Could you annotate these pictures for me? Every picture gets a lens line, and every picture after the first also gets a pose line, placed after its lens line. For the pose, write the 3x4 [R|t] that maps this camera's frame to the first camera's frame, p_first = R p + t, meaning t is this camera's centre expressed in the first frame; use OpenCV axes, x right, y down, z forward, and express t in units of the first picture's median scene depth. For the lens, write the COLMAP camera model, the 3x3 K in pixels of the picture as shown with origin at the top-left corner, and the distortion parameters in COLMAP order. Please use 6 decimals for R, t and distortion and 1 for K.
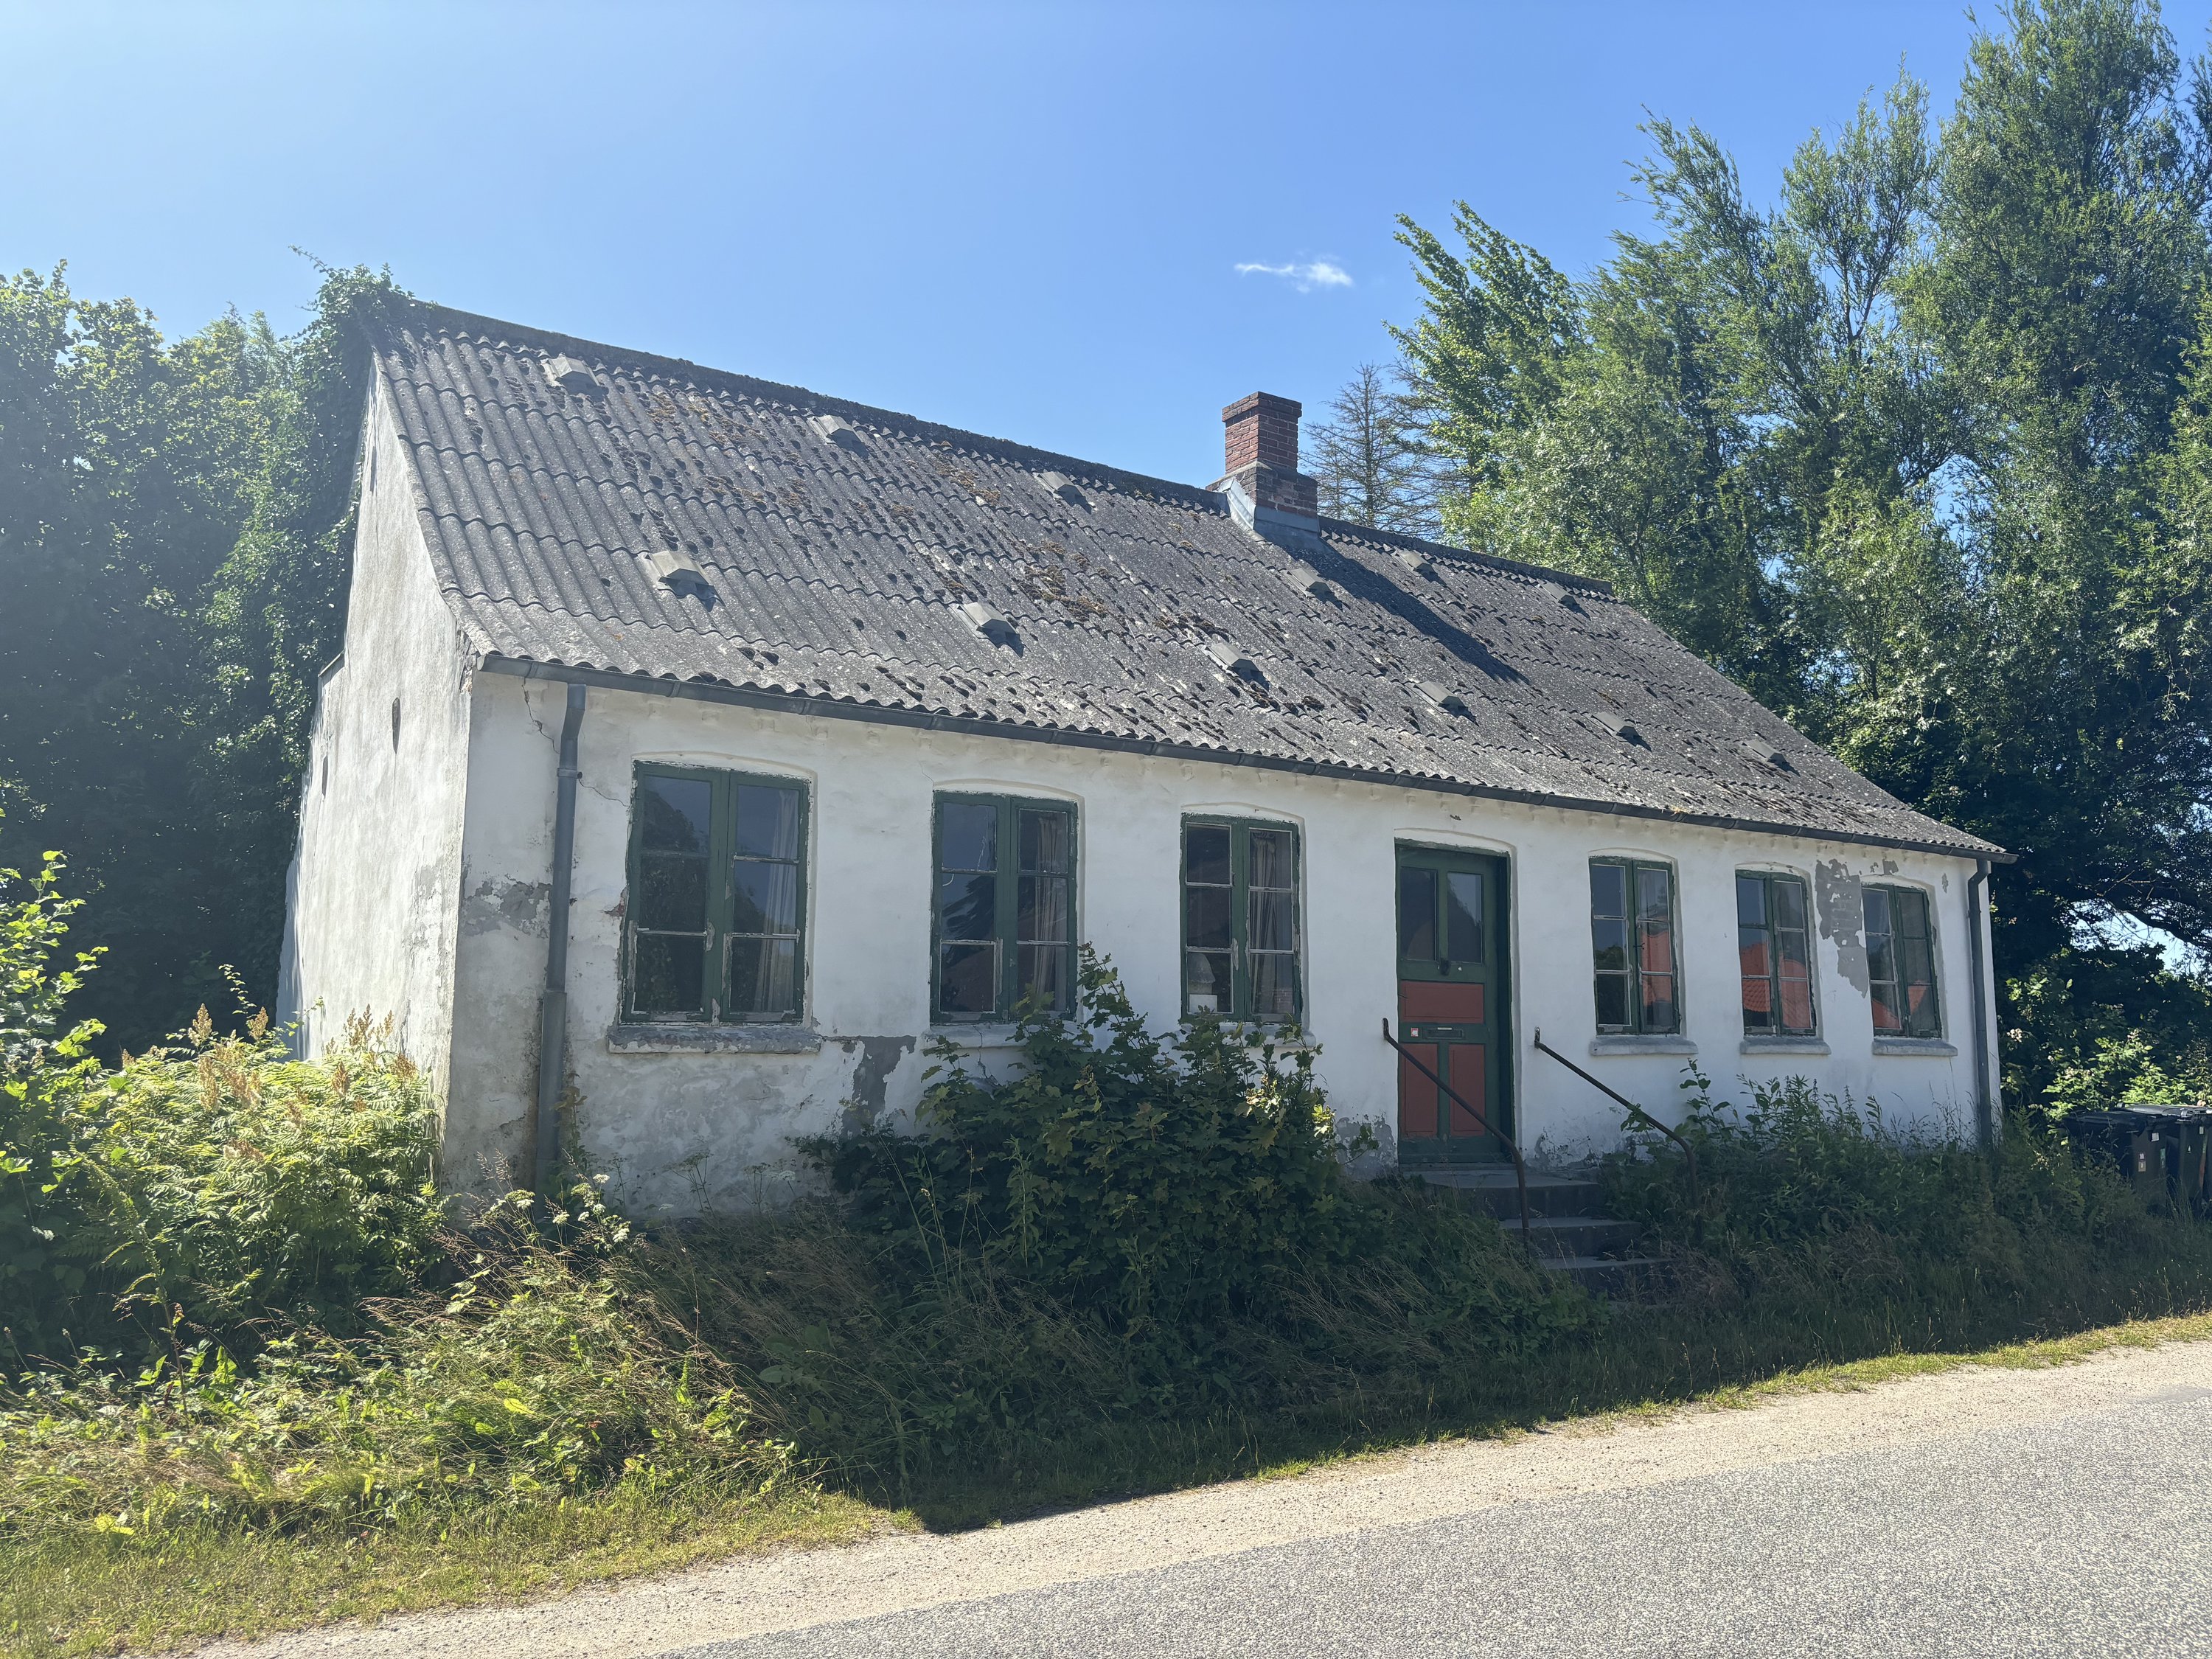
lens RADIAL K [[1666.3, 0, 1106.0], [0, 1666.3, 829.5], [0, 0, 1]] dist [0.094472, -0.143803]
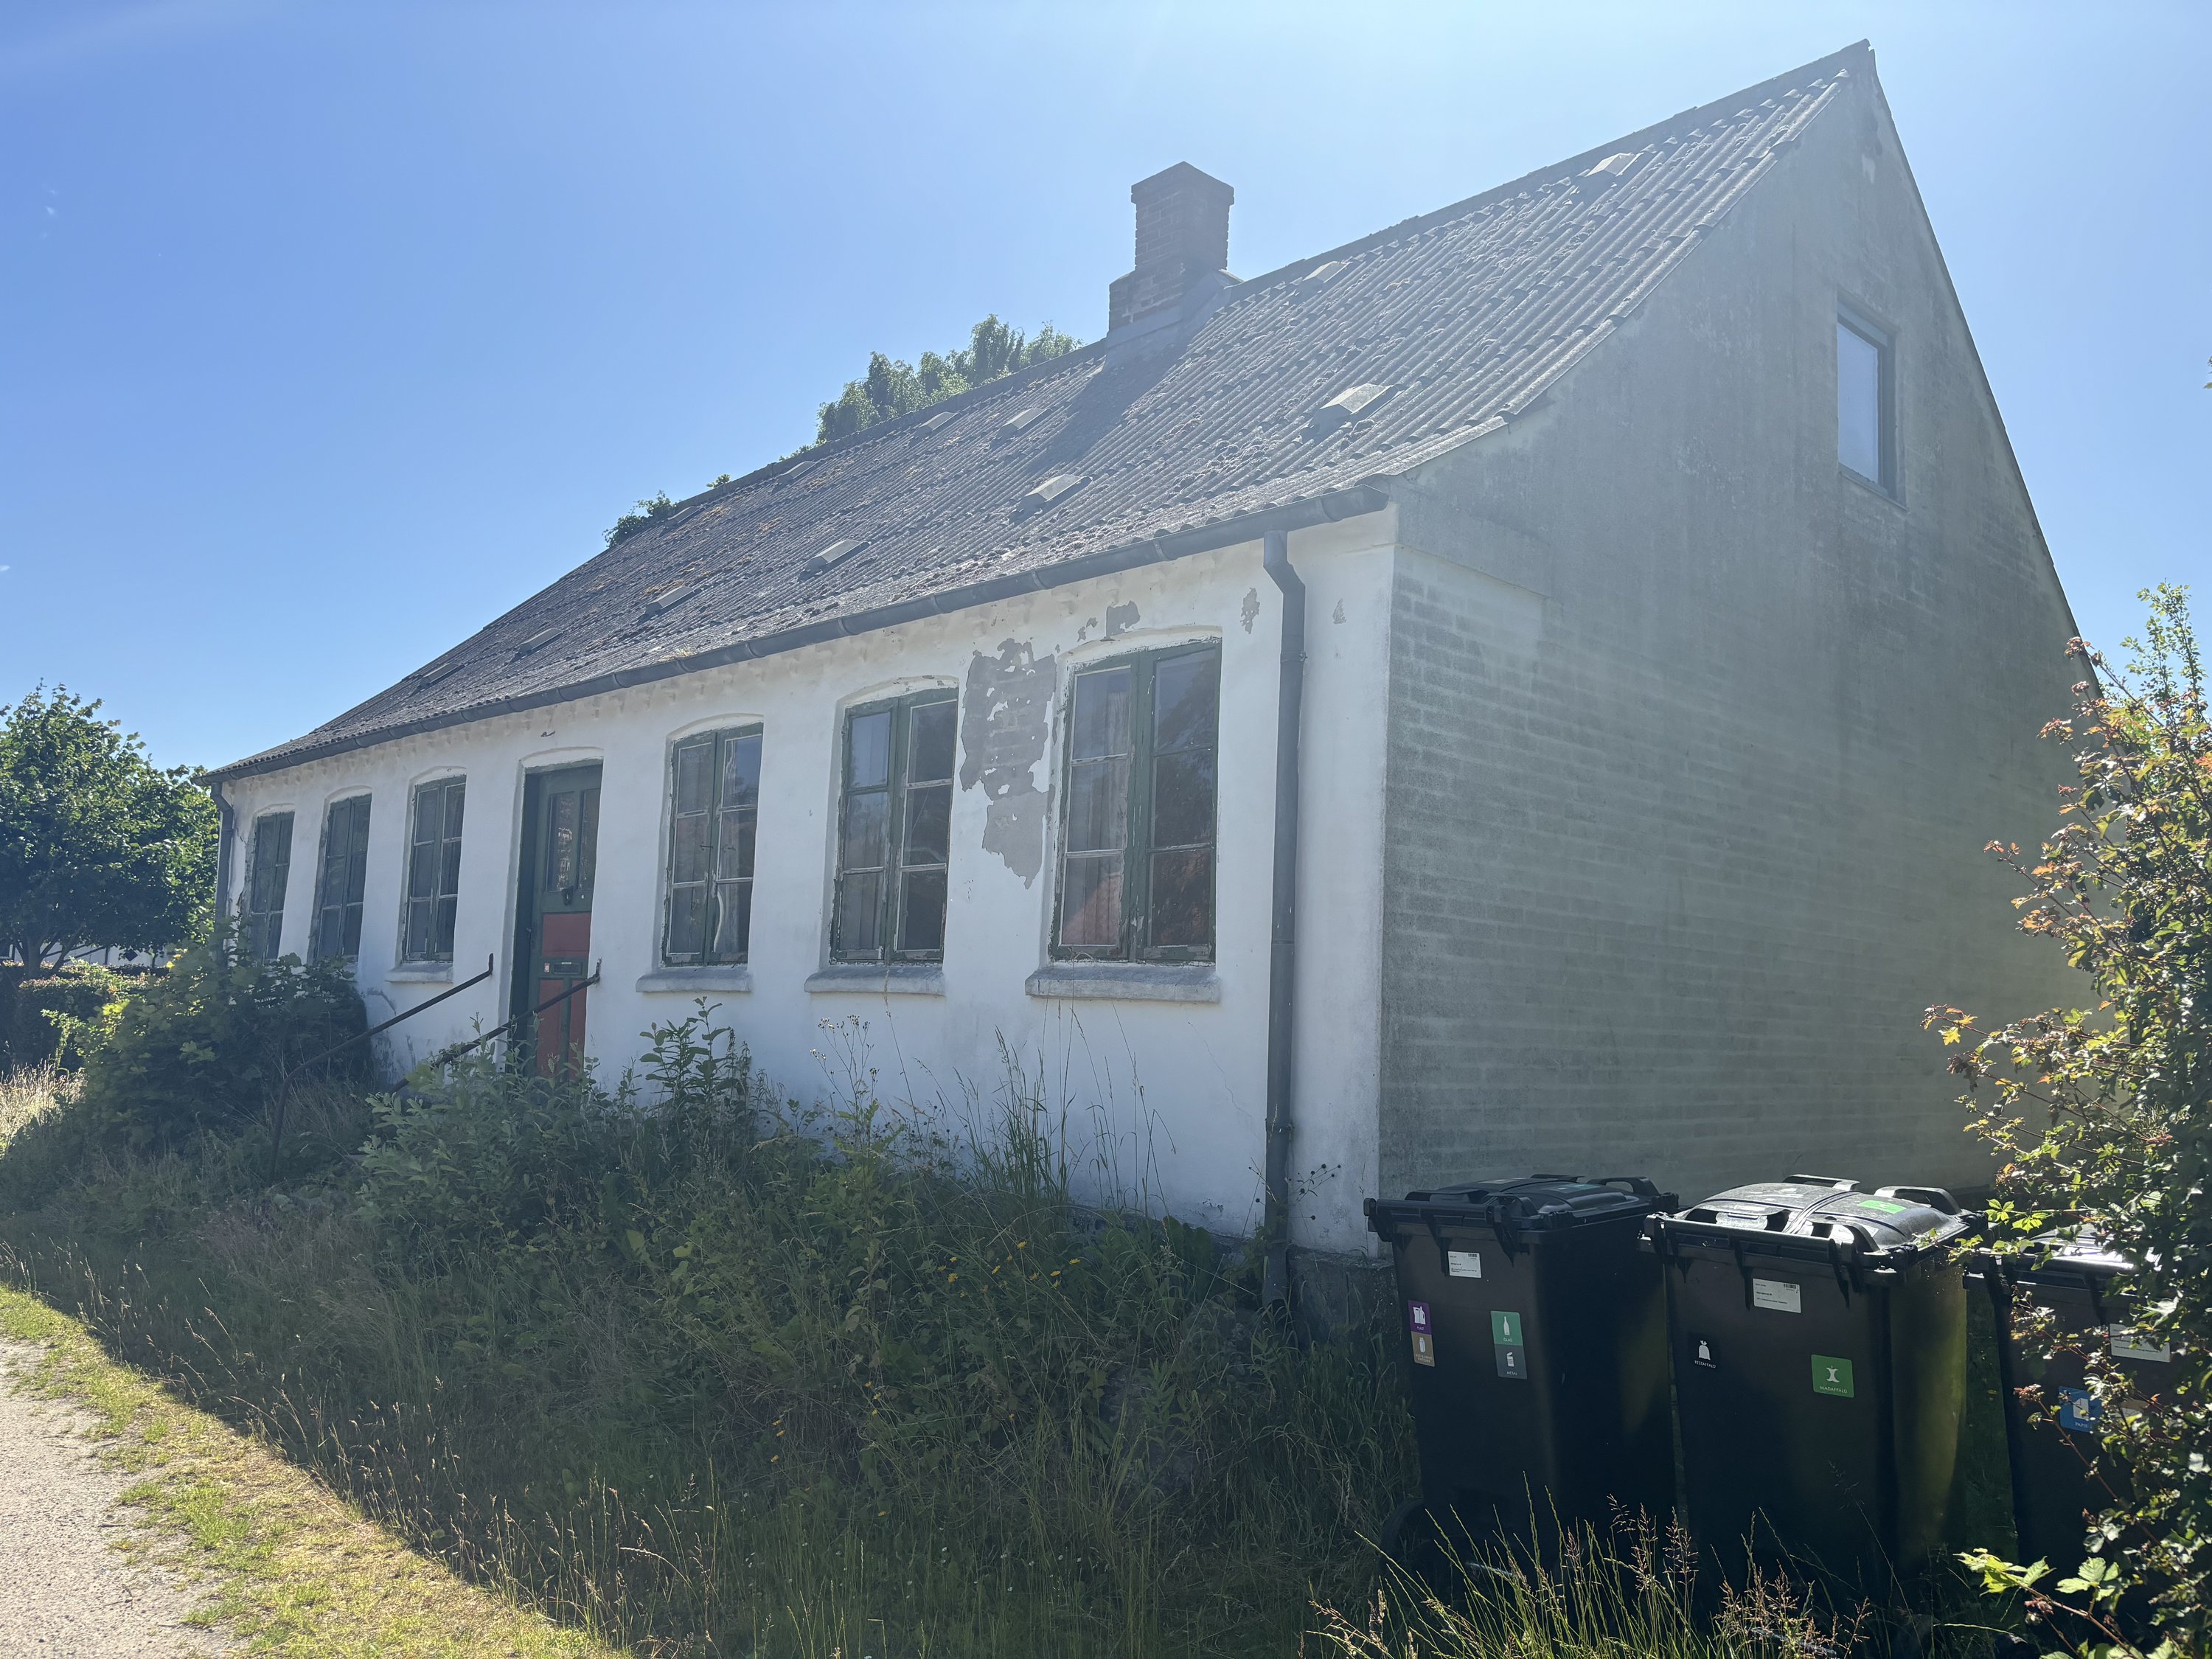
lens RADIAL K [[1666.3, 0, 1106.0], [0, 1666.3, 829.5], [0, 0, 1]] dist [0.094472, -0.143803]
pose [[0.181287, -0.094943, -0.978836, 1.180957], [0.114002, 0.990647, -0.074975, 0.150838], [0.976800, -0.097998, 0.190416, 1.133863]]
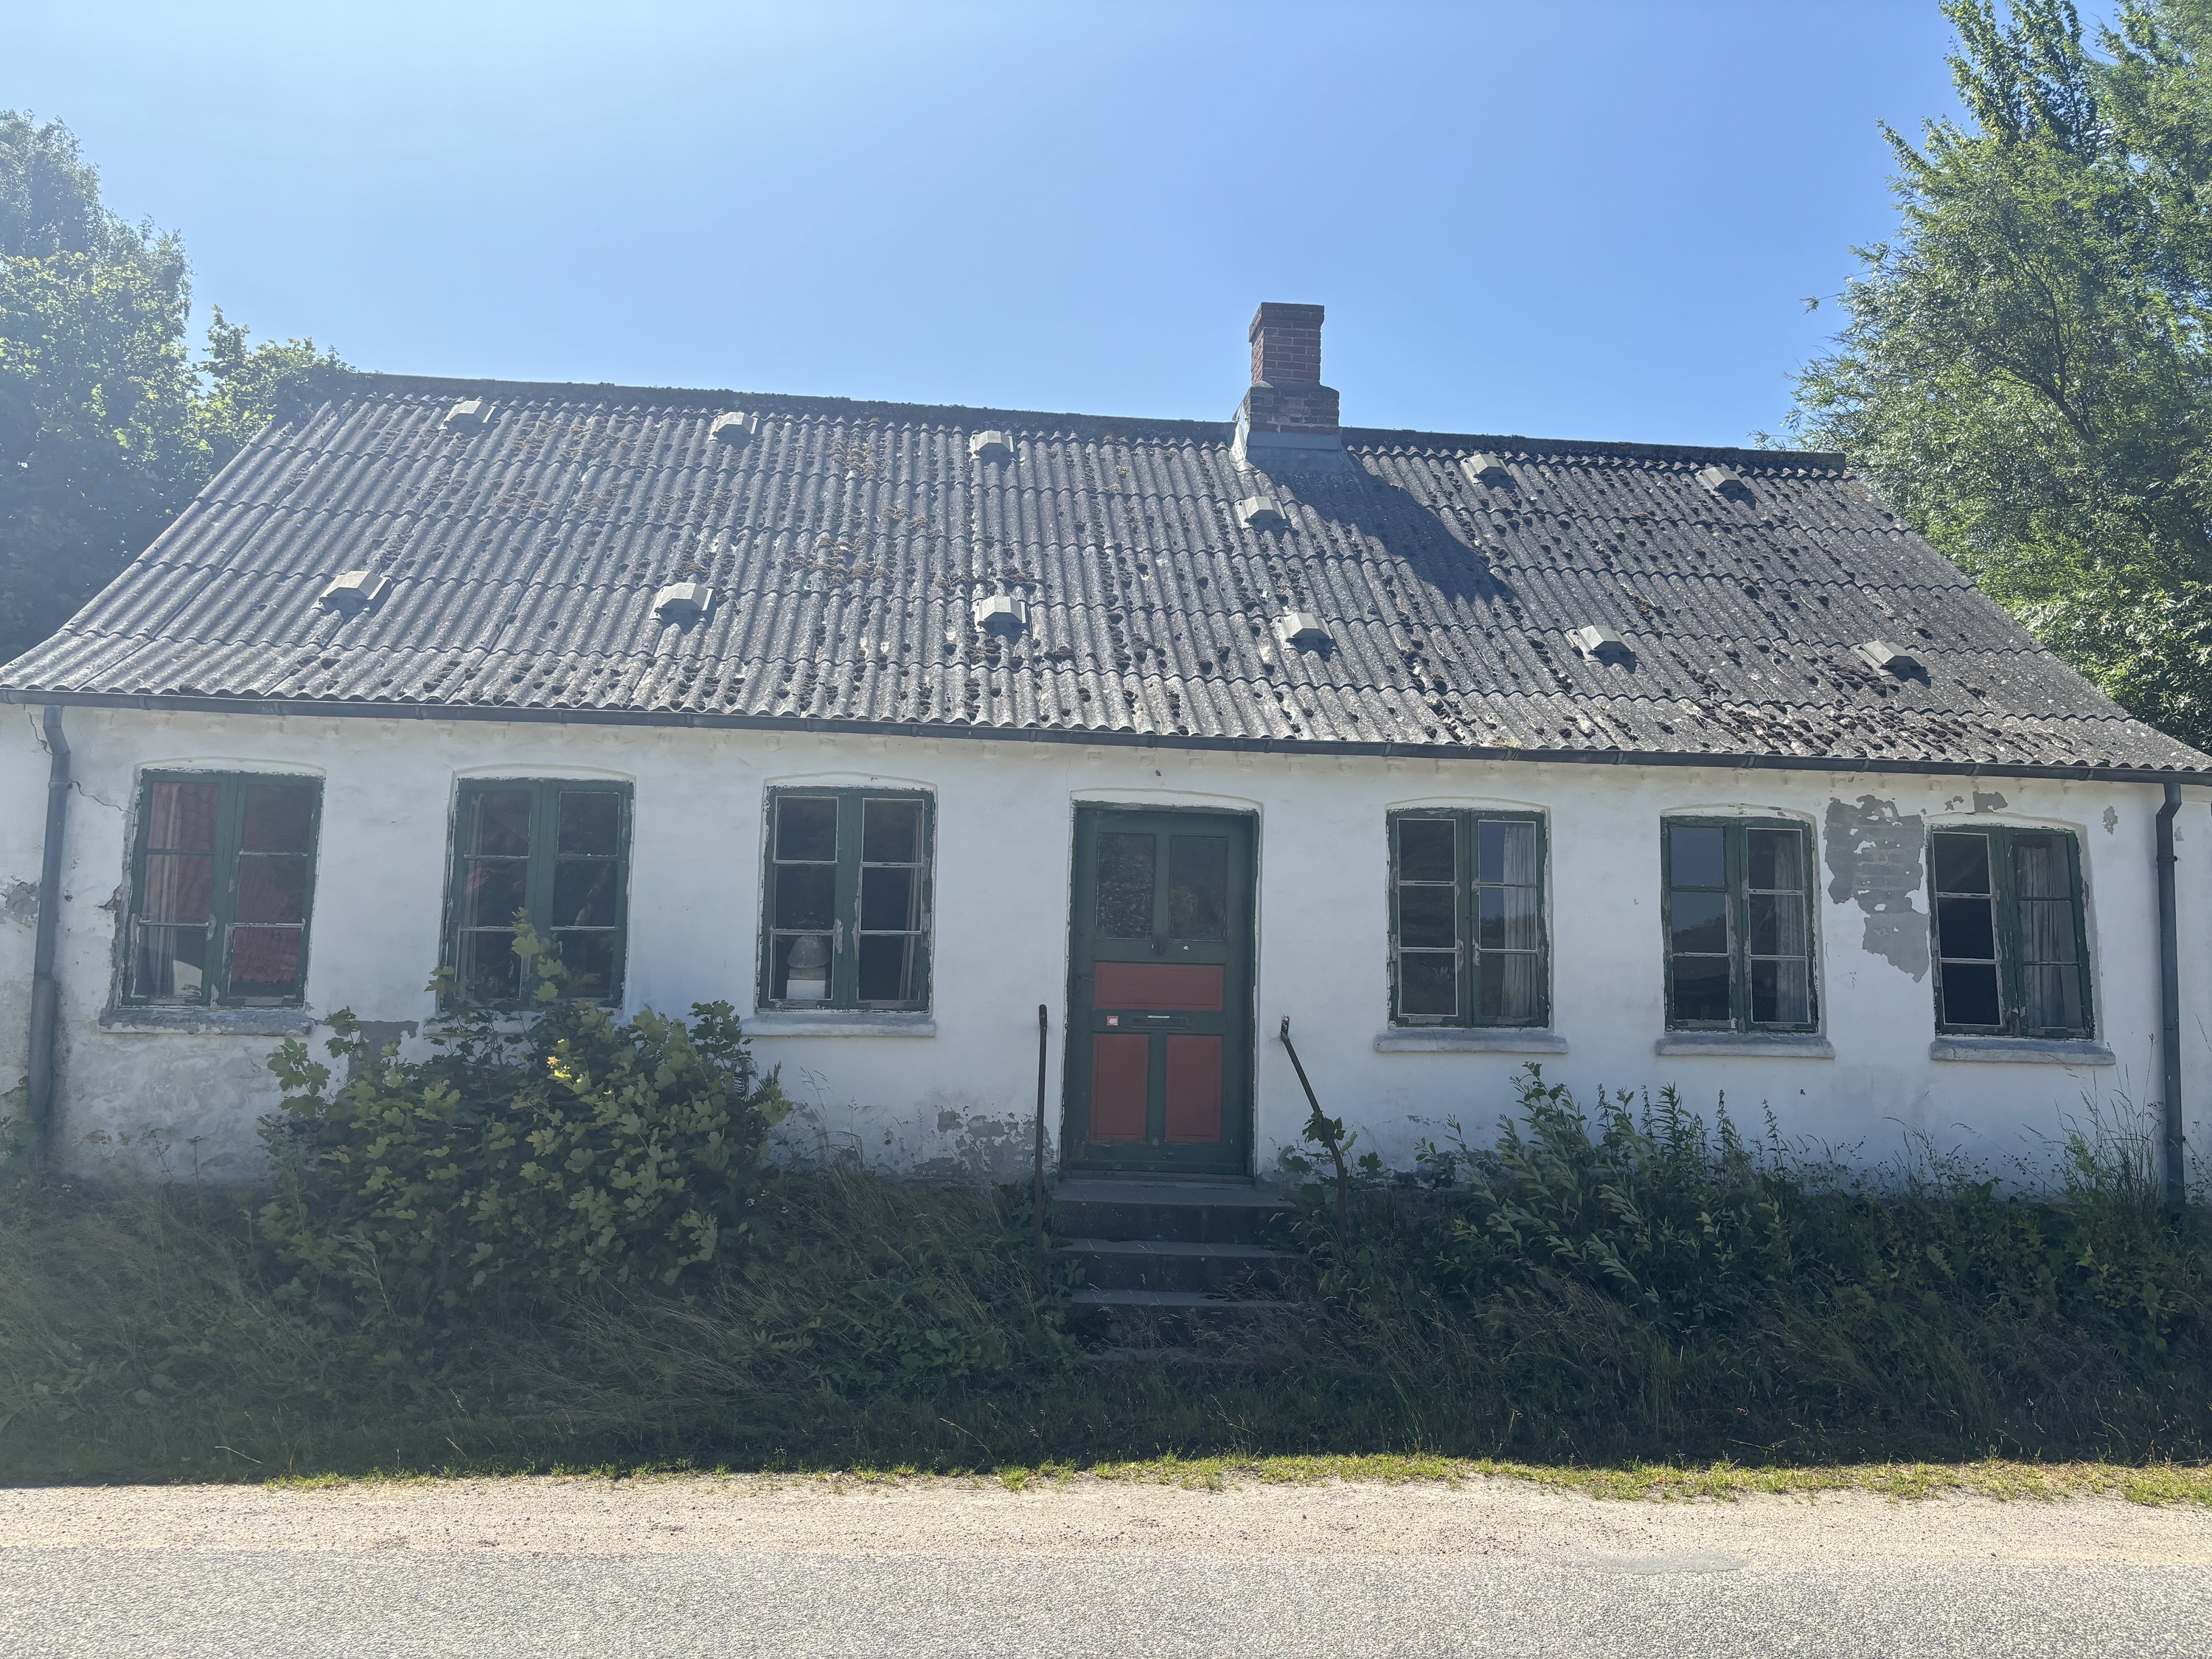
lens RADIAL K [[1666.3, 0, 1106.0], [0, 1666.3, 829.5], [0, 0, 1]] dist [0.094472, -0.143803]
pose [[0.881992, -0.040820, -0.469492, 0.594664], [0.046480, 0.998919, 0.000466, 0.020428], [0.468966, -0.022233, 0.882936, 0.229823]]
